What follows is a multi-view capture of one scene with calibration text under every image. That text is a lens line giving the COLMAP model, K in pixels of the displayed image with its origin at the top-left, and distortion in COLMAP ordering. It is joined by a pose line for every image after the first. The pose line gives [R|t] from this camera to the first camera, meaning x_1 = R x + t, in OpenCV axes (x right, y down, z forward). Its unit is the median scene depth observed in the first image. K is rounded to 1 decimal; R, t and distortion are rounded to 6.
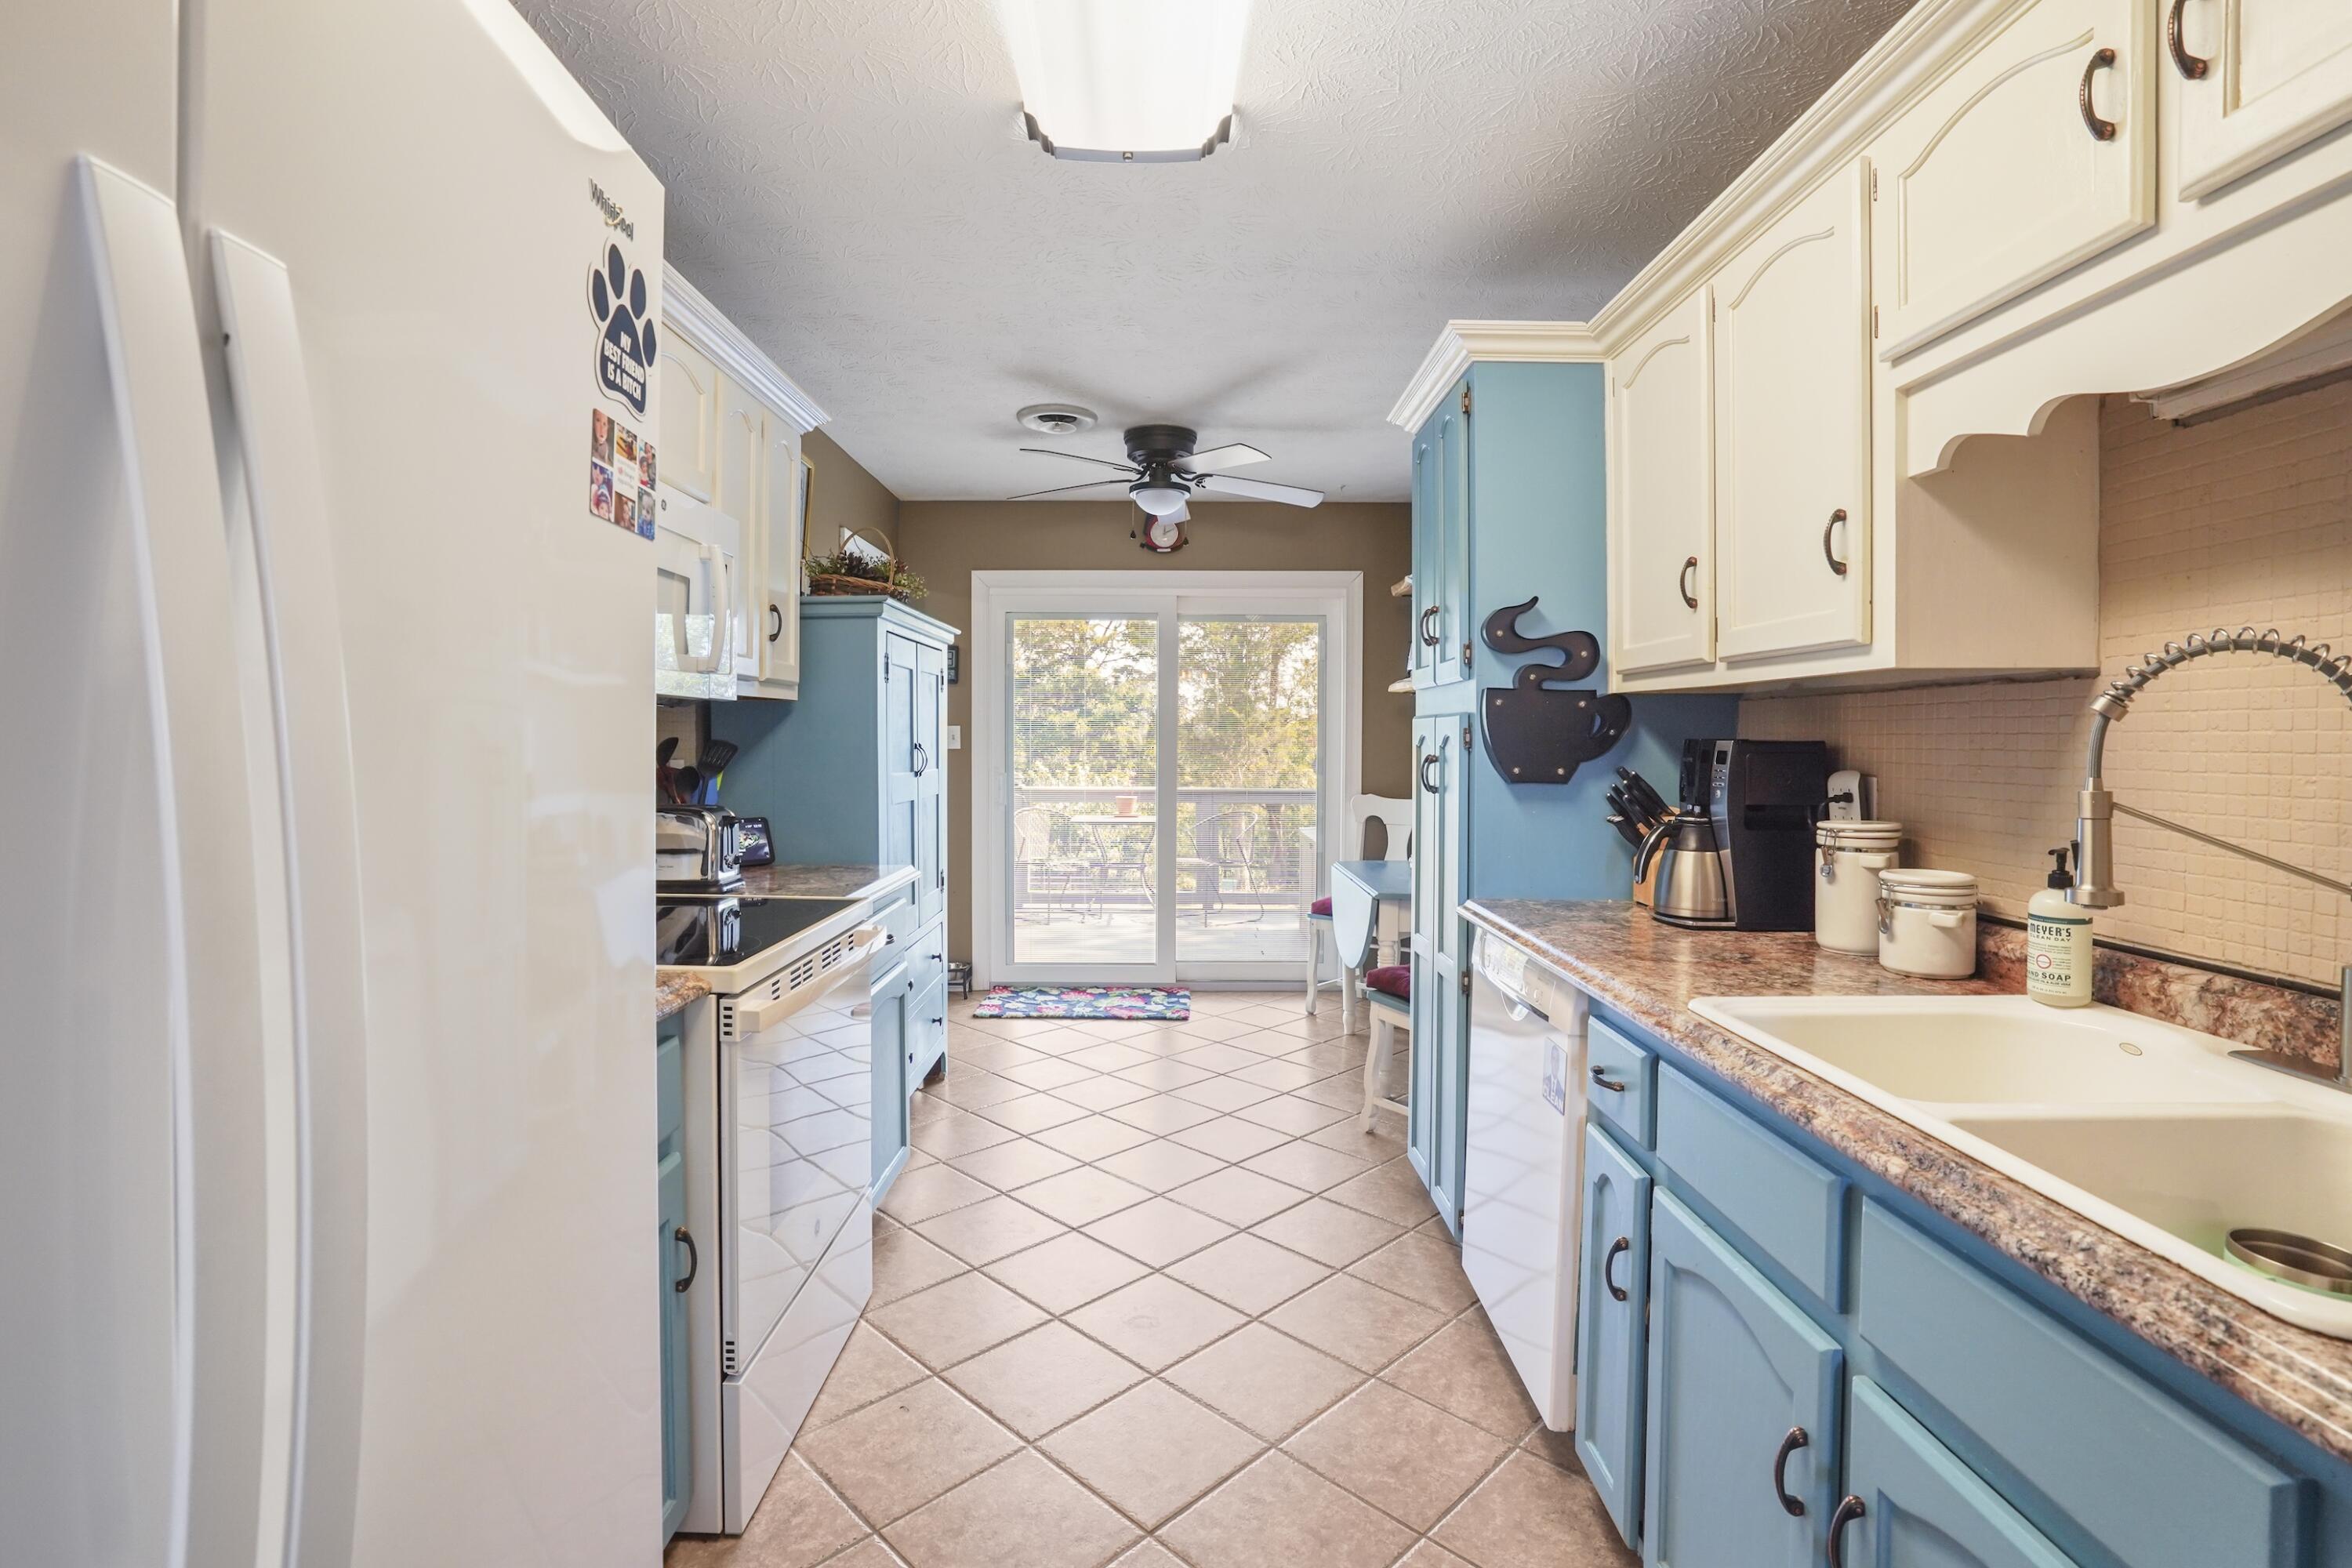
lens RADIAL K [[1099.5, 0, 1177.1], [0, 1099.5, 756.0], [0, 0, 1]] dist [-0.055455, 0.018213]
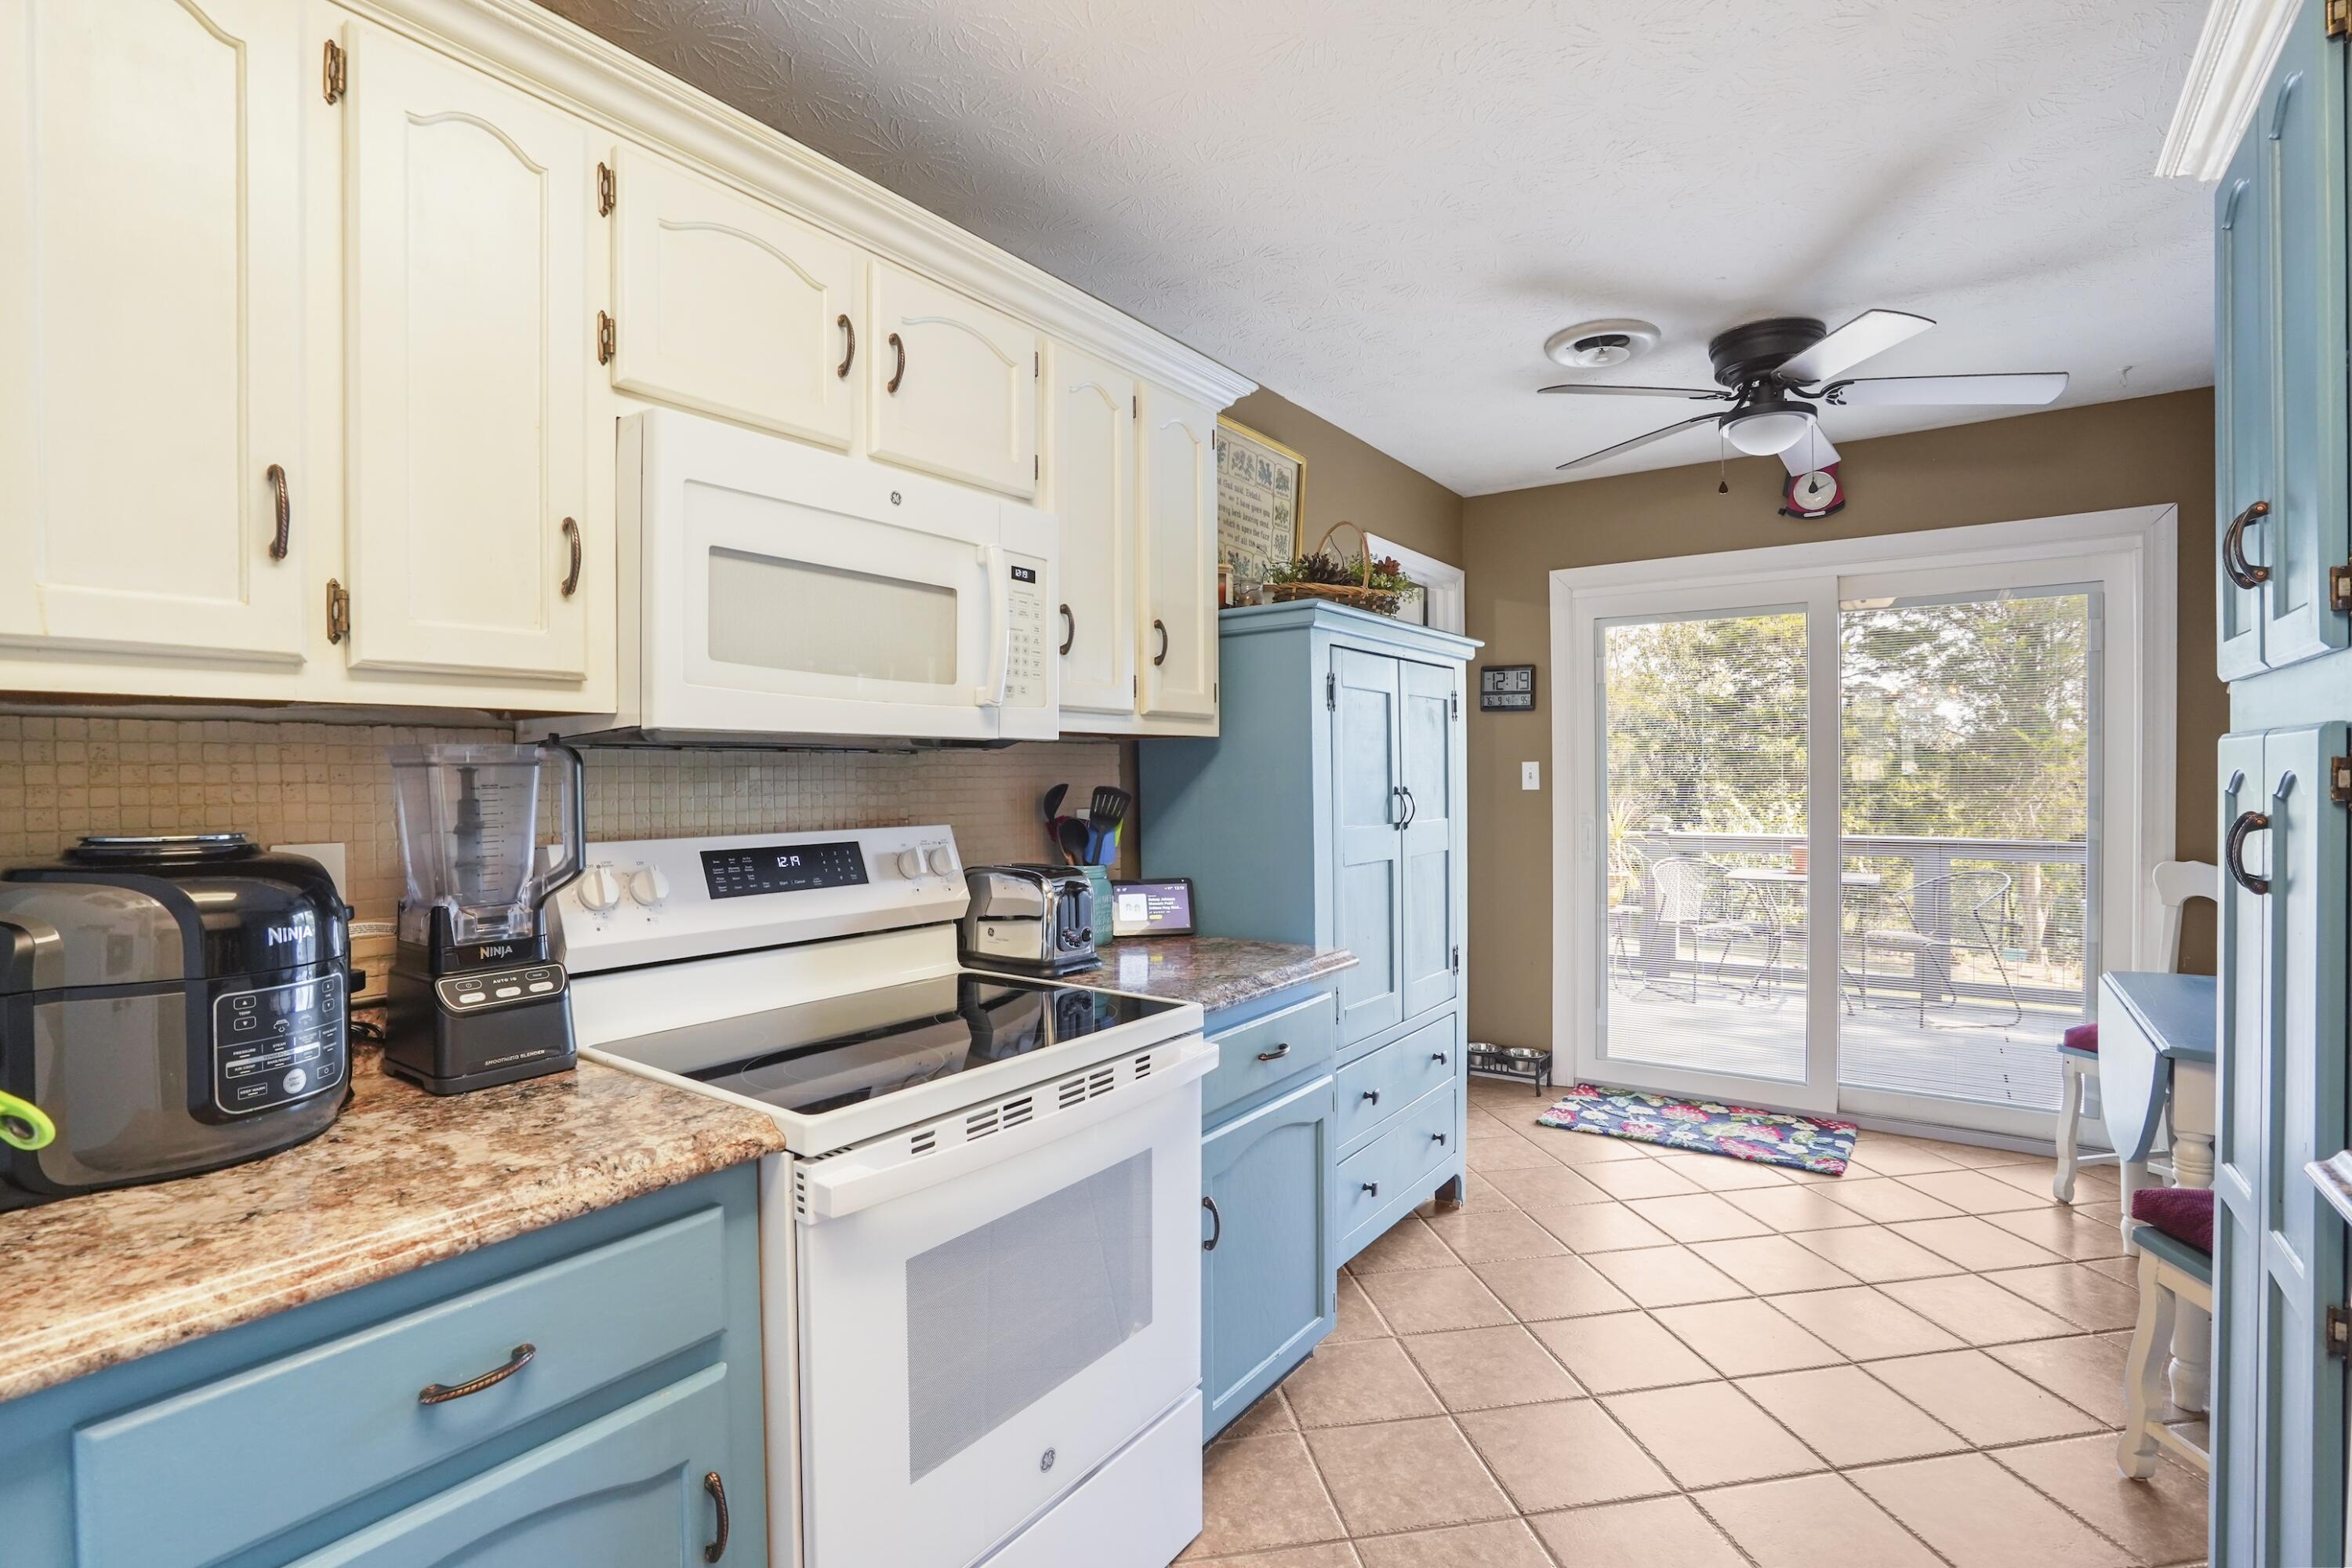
lens RADIAL K [[1099.5, 0, 1173.6], [0, 1099.5, 790.4], [0, 0, 1]] dist [-0.055455, 0.018213]
pose [[0.809642, -0.001684, -0.586922, 0.110973], [0.001706, 0.999998, -0.000515, -0.010392], [0.586922, -0.000584, 0.809644, 0.317252]]
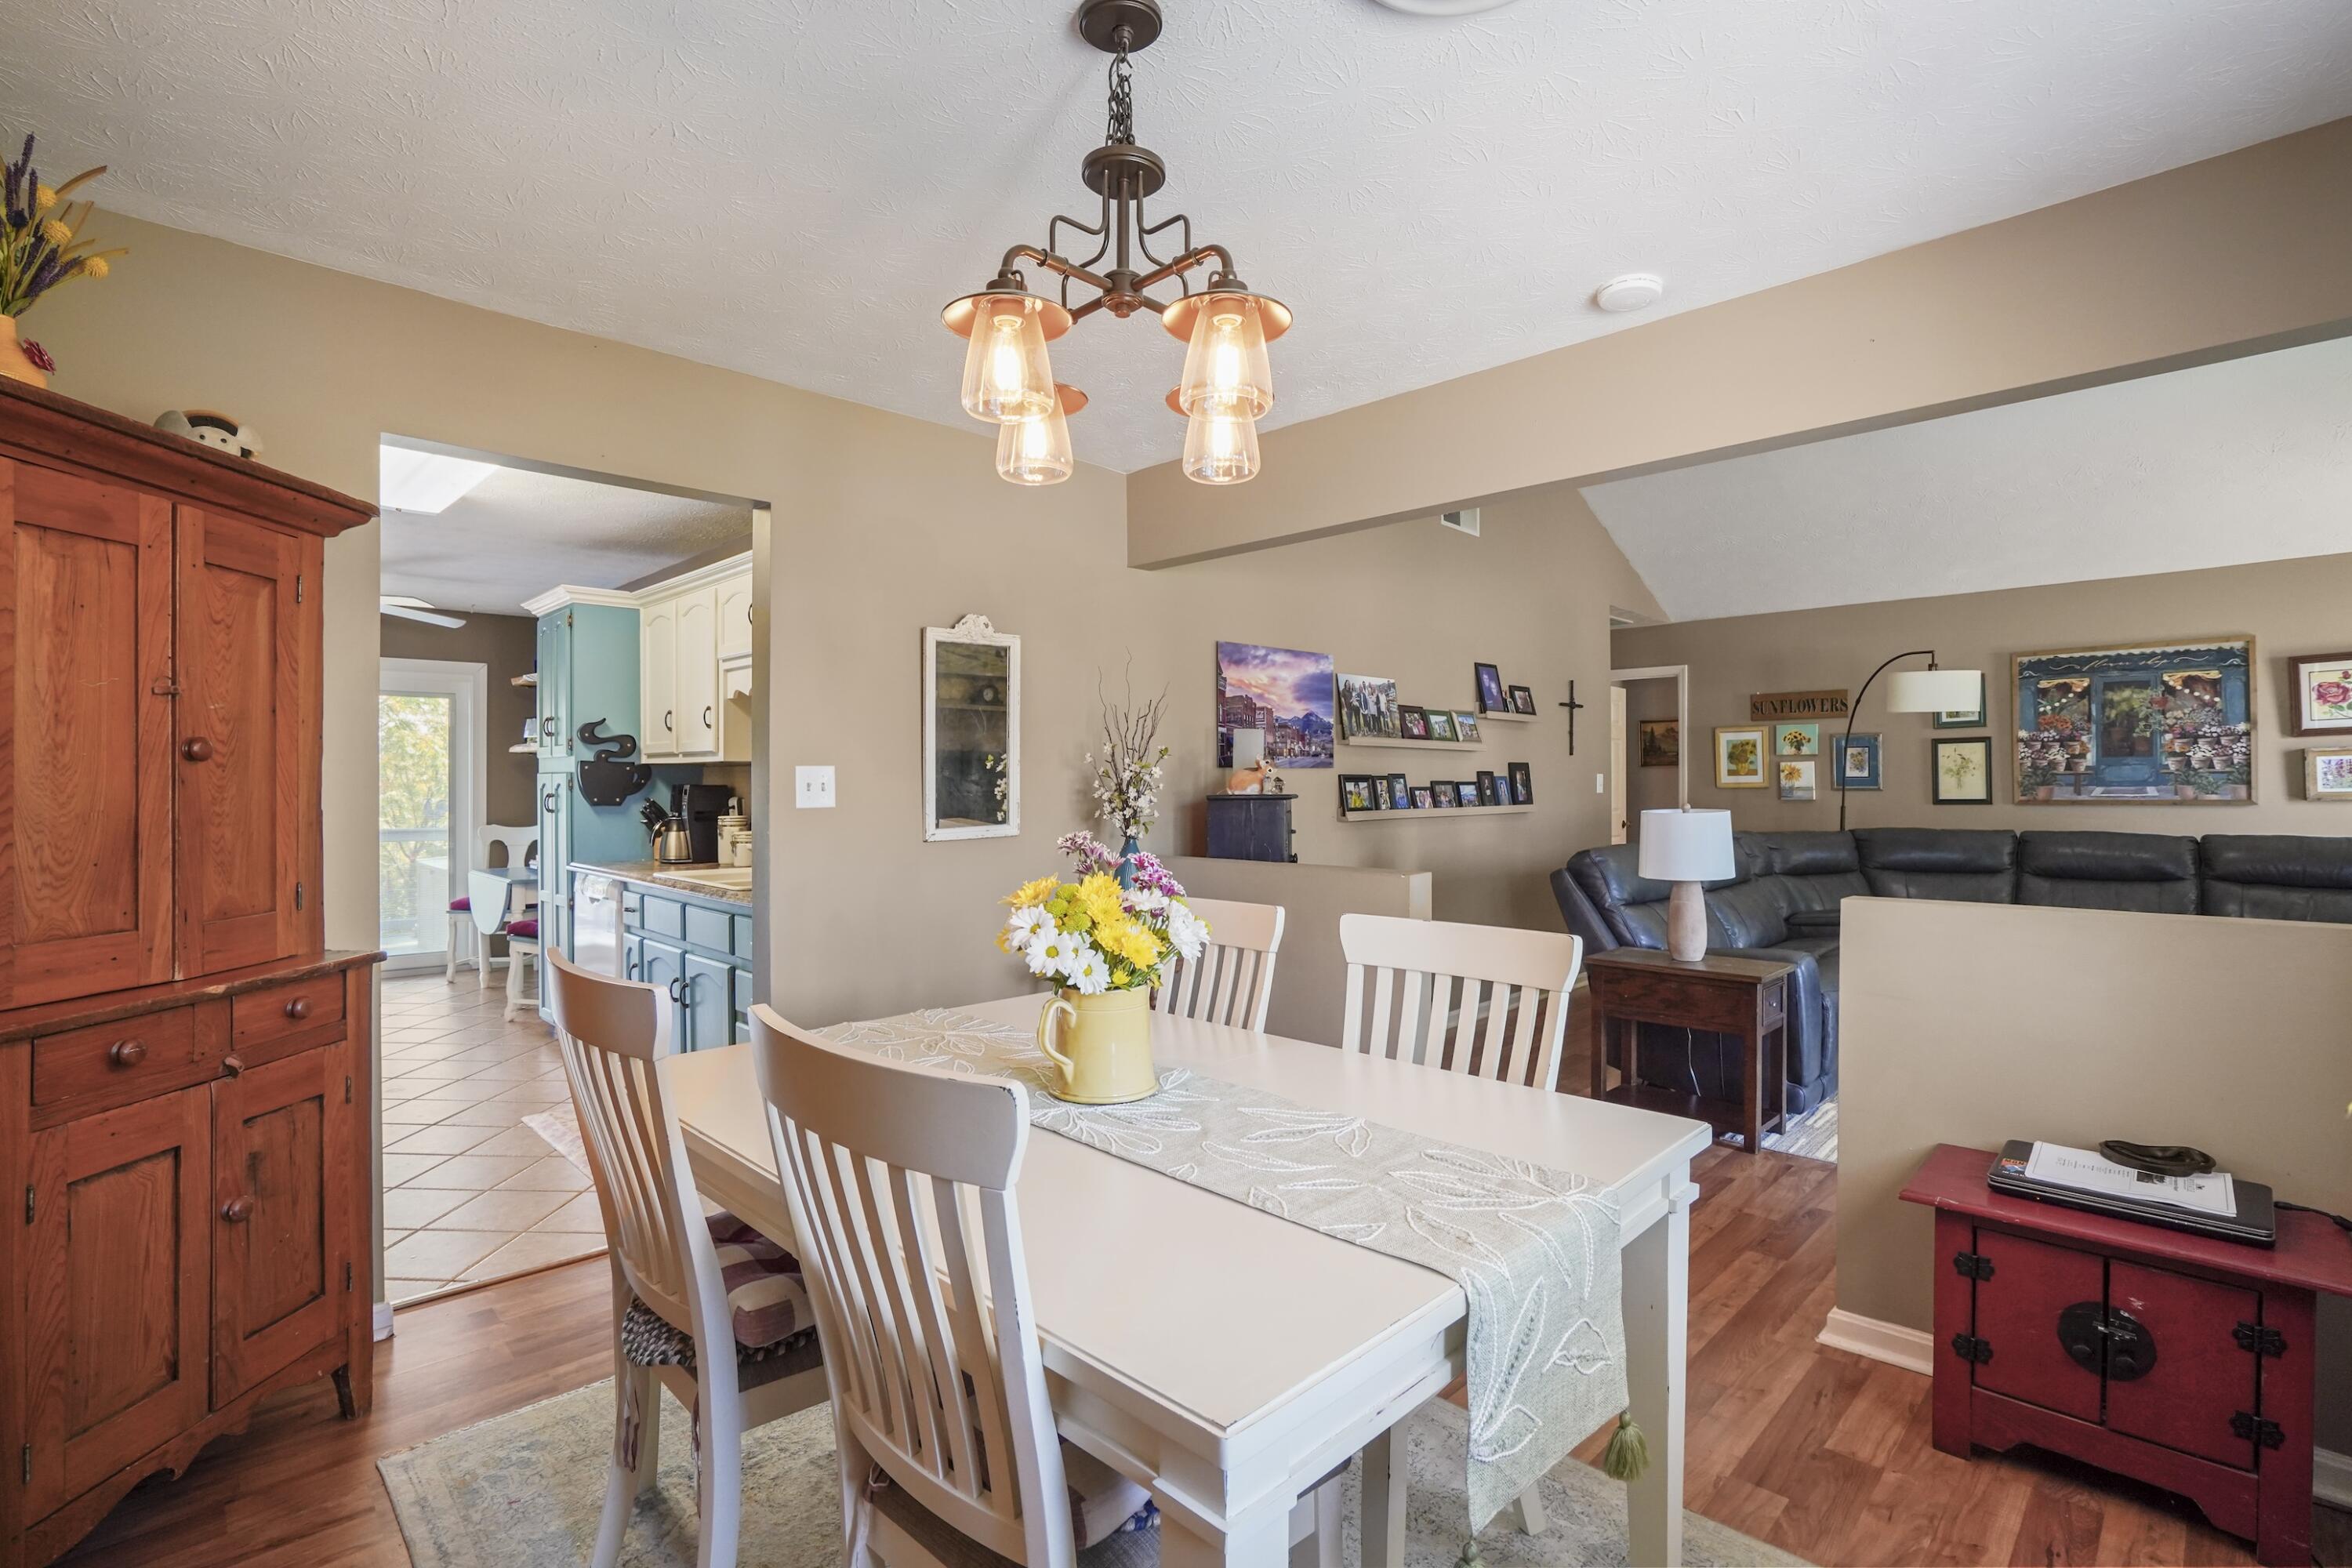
lens RADIAL K [[1099.5, 0, 1179.6], [0, 1099.5, 786.6], [0, 0, 1]] dist [-0.055455, 0.018213]
pose [[0.715688, -0.005873, 0.698395, -0.280370], [0.014313, 0.999878, -0.006260, 0.013846], [-0.698273, 0.014476, 0.715685, -1.048550]]
